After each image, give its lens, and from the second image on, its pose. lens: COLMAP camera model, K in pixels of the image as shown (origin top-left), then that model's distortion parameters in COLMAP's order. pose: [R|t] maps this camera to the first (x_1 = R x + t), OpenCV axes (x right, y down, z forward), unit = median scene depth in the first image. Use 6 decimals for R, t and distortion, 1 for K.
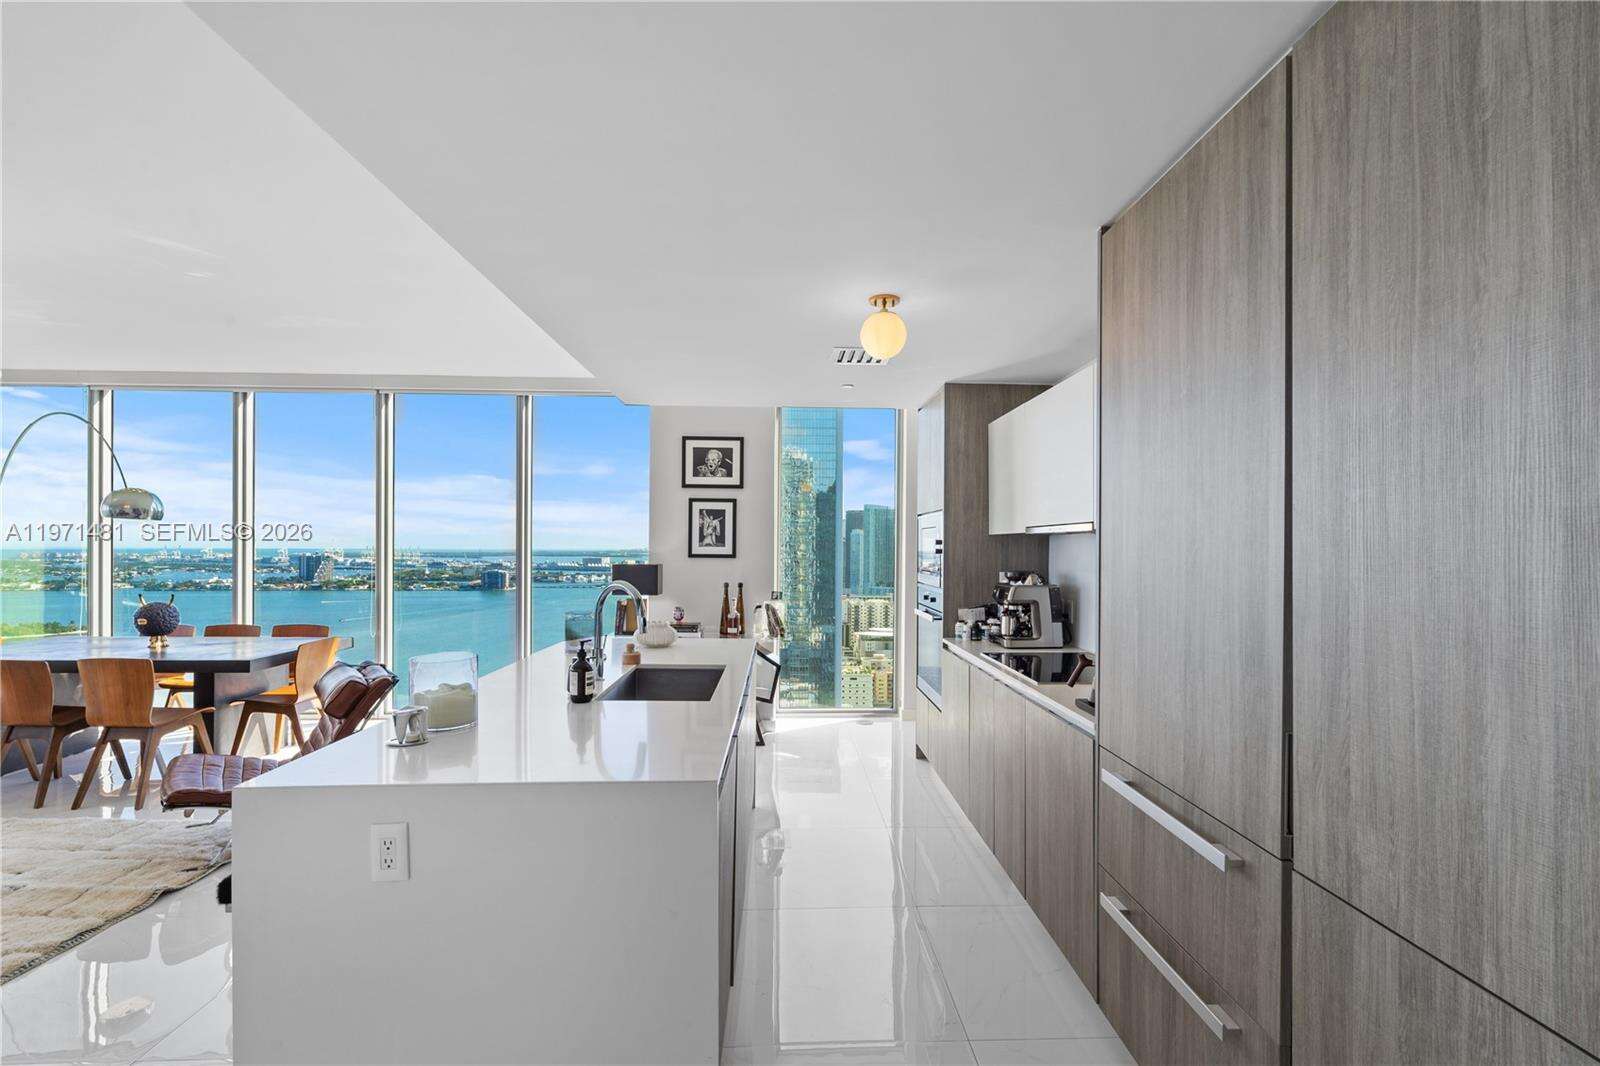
lens RADIAL K [[713.5, 0, 806.2], [0, 713.5, 545.3], [0, 0, 1]] dist [-0.000412, -0.000359]
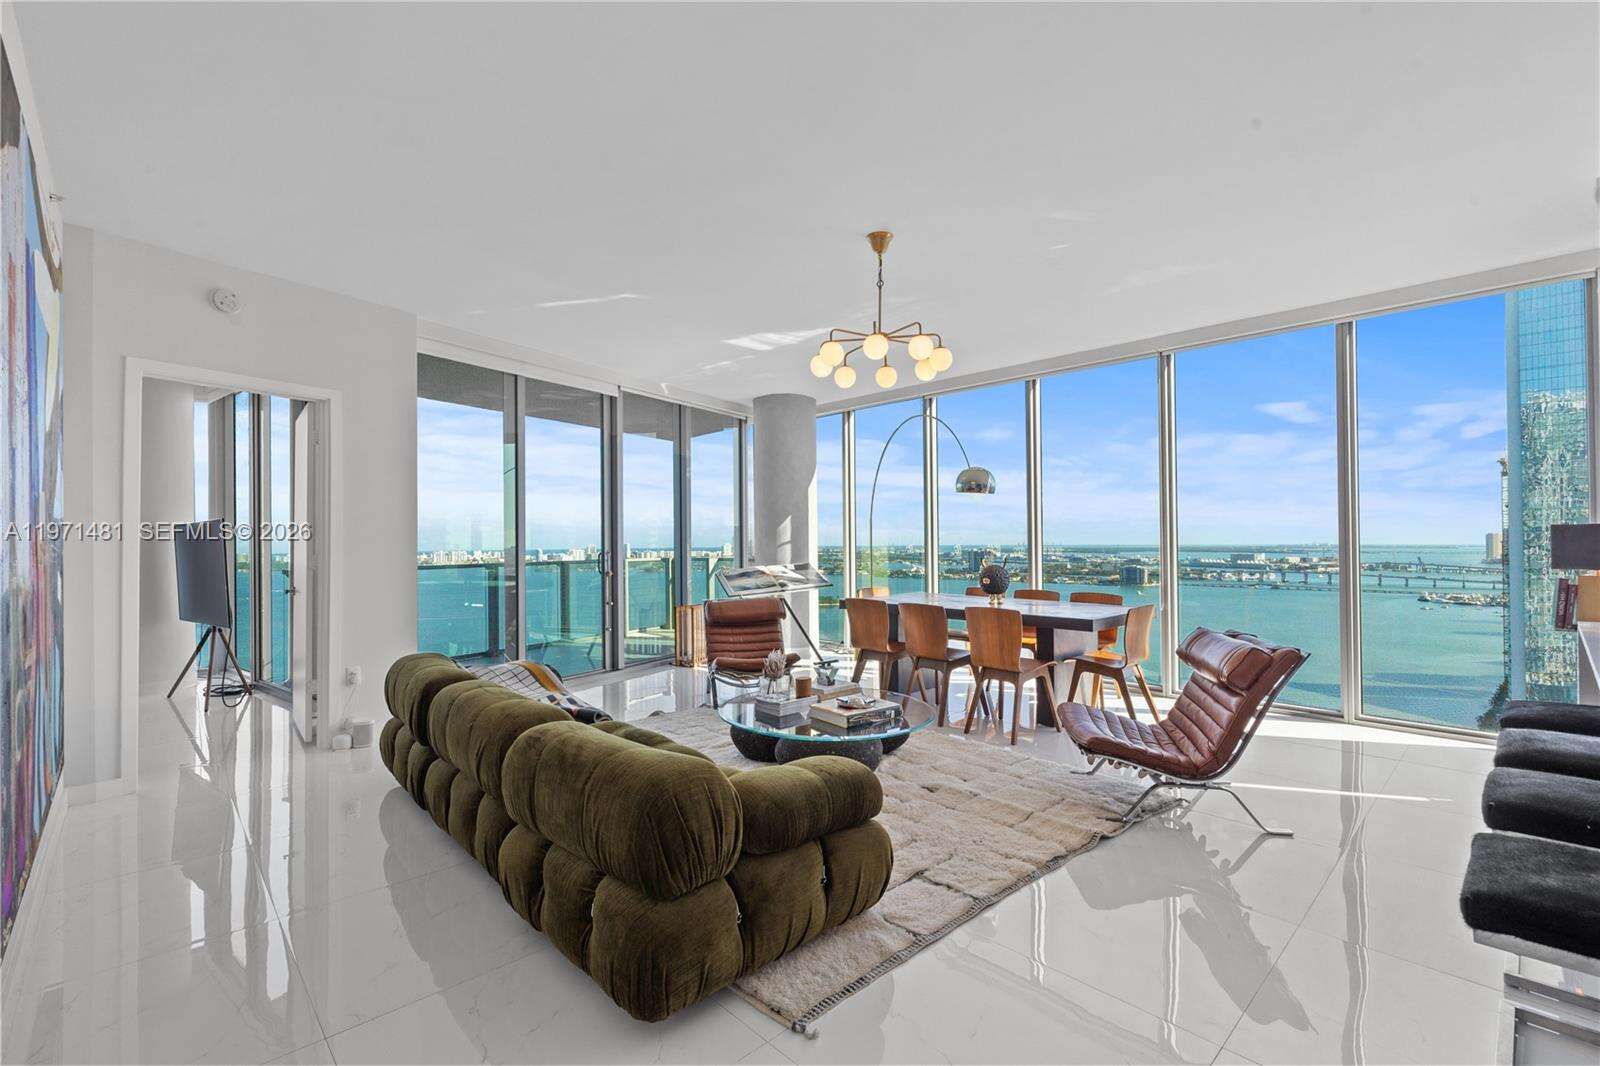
lens RADIAL K [[703.7, 0, 800.0], [0, 703.7, 533.0], [0, 0, 1]] dist [-0.005778, 0.000062]
pose [[0.658201, -0.018214, -0.752622, -0.211417], [0.009473, 0.999829, -0.015911, 0.034991], [0.752782, 0.003343, 0.658261, 0.014432]]
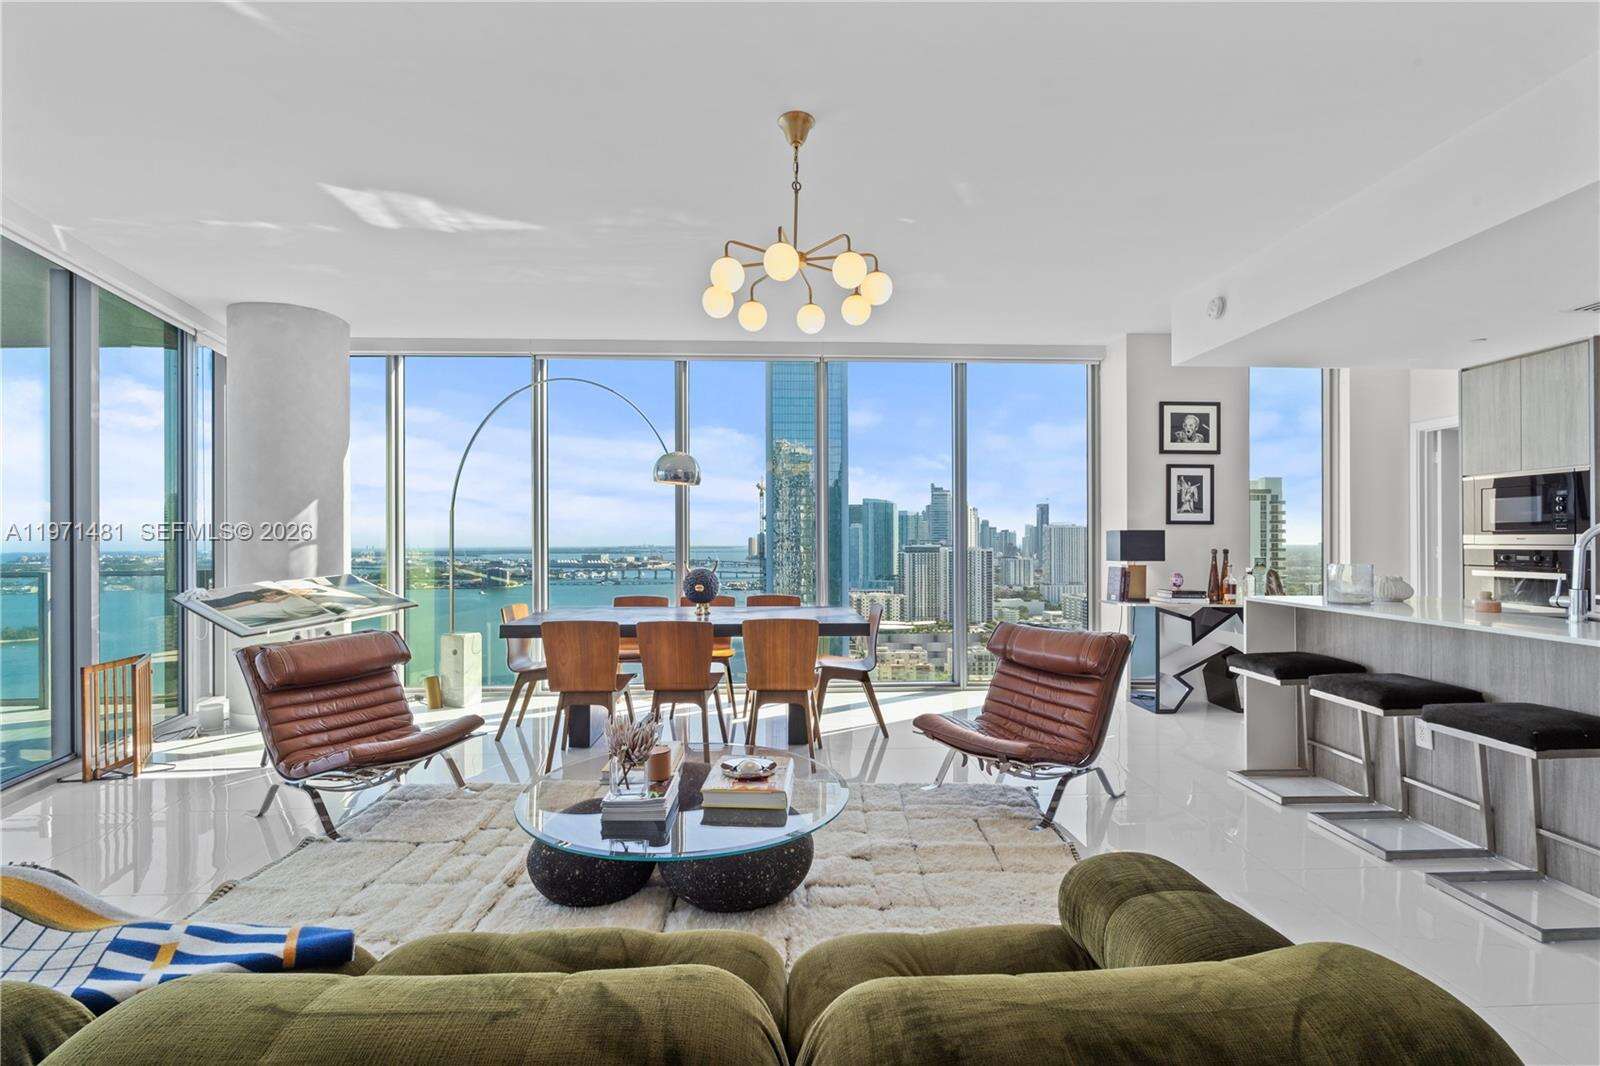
lens RADIAL K [[707.6, 0, 803.9], [0, 707.6, 538.5], [0, 0, 1]] dist [0.001532, 0.000319]
pose [[0.999939, -0.010389, 0.003635, -0.677406], [0.010397, 0.999944, -0.002102, 0.033838], [-0.003613, 0.002140, 0.999991, 0.021343]]
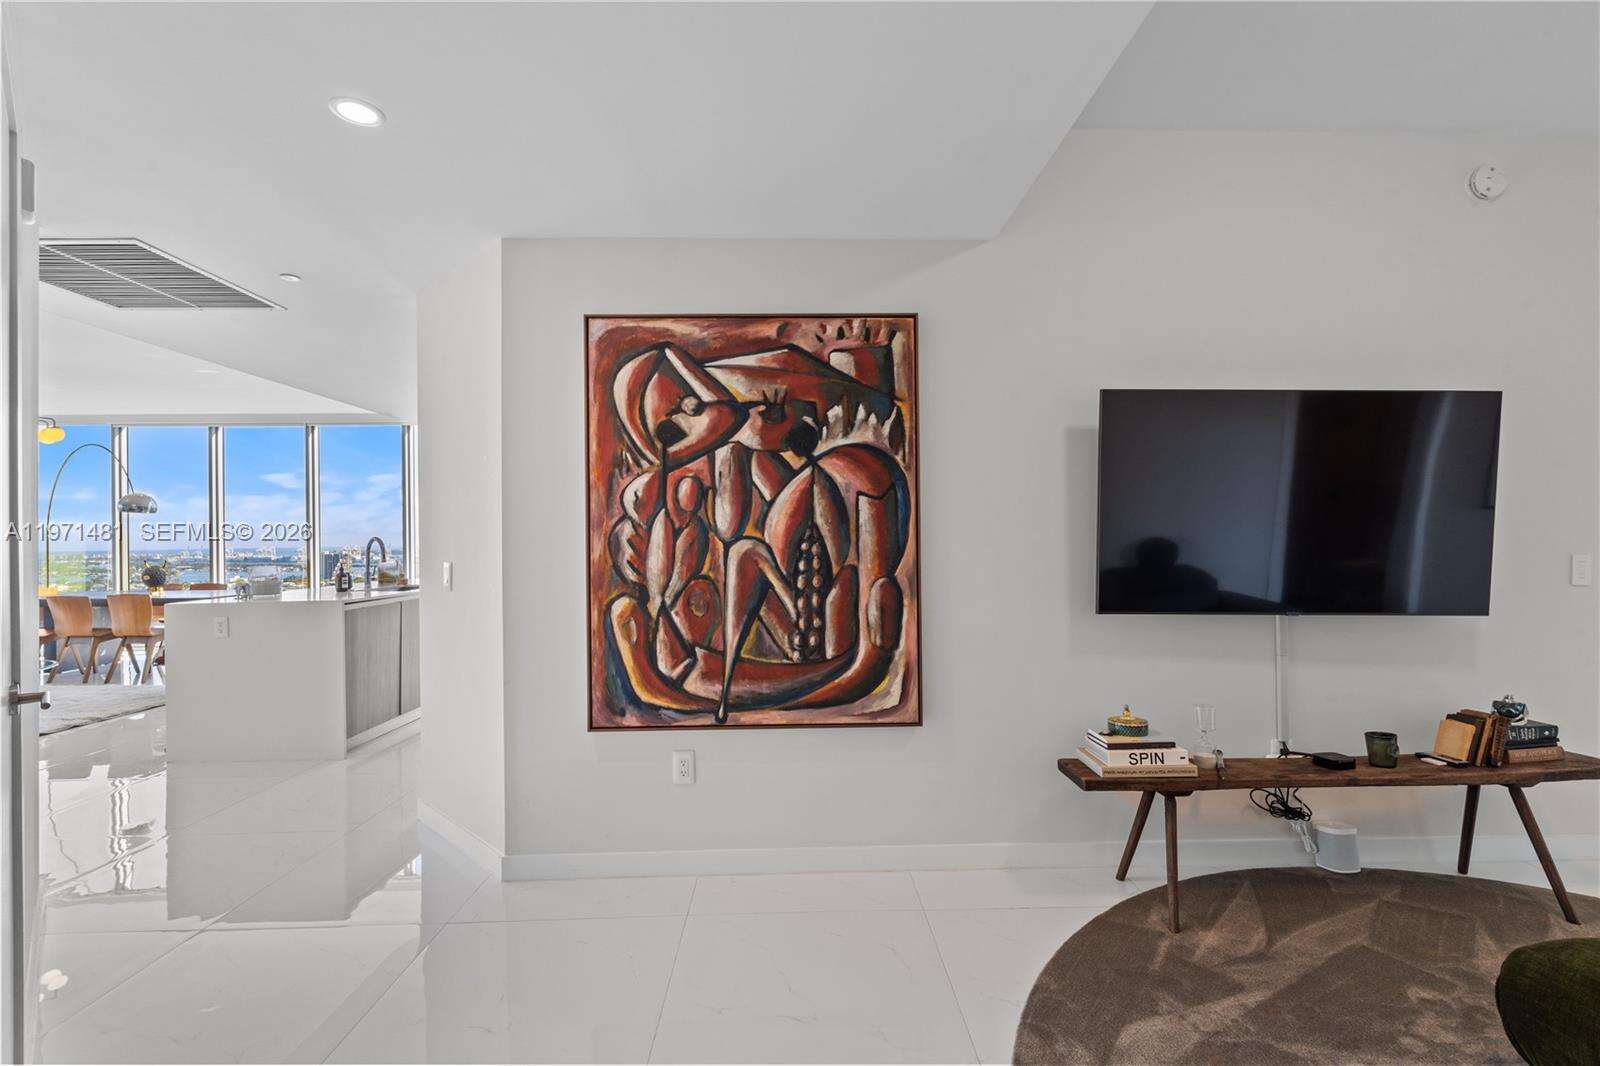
lens RADIAL K [[707.6, 0, 803.9], [0, 707.6, 538.5], [0, 0, 1]] dist [0.001532, 0.000319]
pose [[0.999790, -0.011951, -0.016627, 0.439274], [0.011957, 0.999928, 0.000288, 0.028938], [0.016622, -0.000487, 0.999862, -0.434679]]
